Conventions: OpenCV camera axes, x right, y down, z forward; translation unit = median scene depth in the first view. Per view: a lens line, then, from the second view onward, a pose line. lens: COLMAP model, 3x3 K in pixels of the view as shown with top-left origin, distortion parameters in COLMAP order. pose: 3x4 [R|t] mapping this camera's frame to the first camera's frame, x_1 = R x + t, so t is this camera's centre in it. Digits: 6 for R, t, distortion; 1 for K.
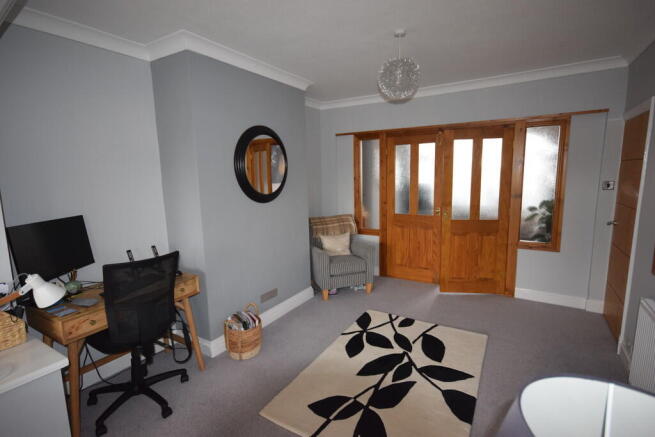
lens RADIAL K [[326.4, 0, 327.5], [0, 326.4, 218.5], [0, 0, 1]] dist [0.003996, 0.000386]
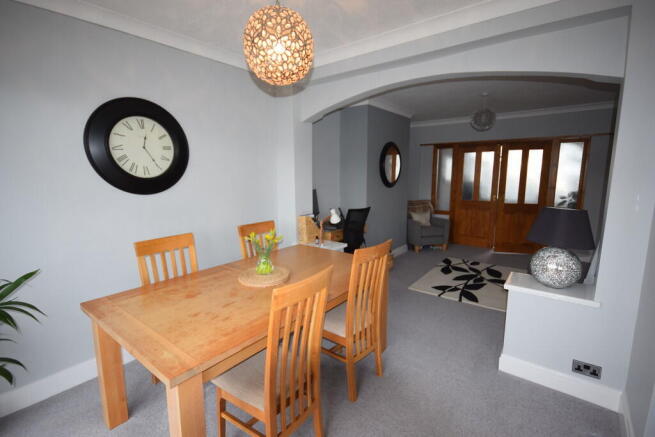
lens RADIAL K [[304.2, 0, 327.5], [0, 304.2, 218.5], [0, 0, 1]] dist [-0.001371, 0.000251]
pose [[0.992058, 0.034806, -0.120873, -0.259266], [-0.033361, 0.999346, 0.013961, 0.081966], [0.121280, -0.009817, 0.992570, -0.492652]]
